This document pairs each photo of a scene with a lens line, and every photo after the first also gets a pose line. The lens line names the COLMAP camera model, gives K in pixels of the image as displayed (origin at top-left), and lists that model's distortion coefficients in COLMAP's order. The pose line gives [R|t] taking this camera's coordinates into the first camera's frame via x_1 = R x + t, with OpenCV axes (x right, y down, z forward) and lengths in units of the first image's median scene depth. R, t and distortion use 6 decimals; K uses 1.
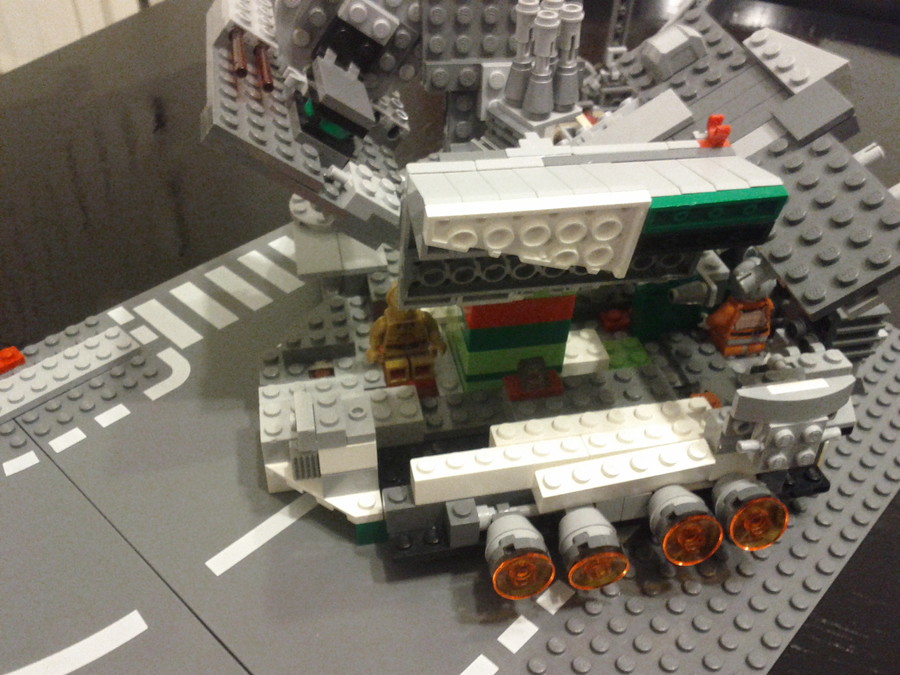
lens RADIAL K [[796.2, 0, 443.7], [0, 796.2, 345.1], [0, 0, 1]] dist [0.014812, -0.115792]
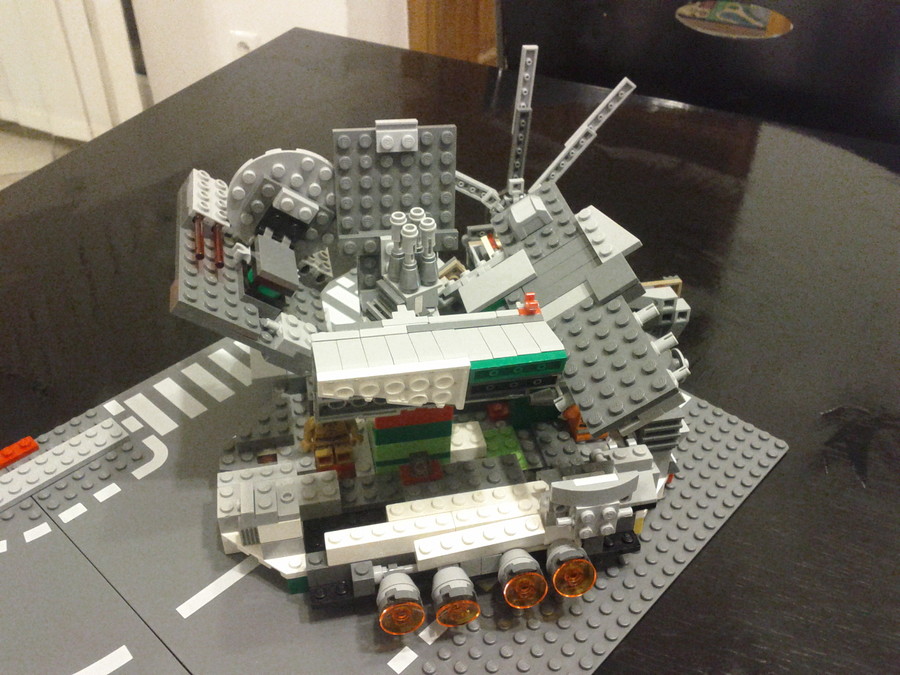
lens RADIAL K [[796.2, 0, 452.8], [0, 796.2, 331.7], [0, 0, 1]] dist [0.014812, -0.115792]
pose [[0.999866, -0.008253, 0.014116, 0.155575], [0.008759, 0.999308, -0.036147, -0.143663], [-0.013808, 0.036266, 0.999247, -0.368843]]
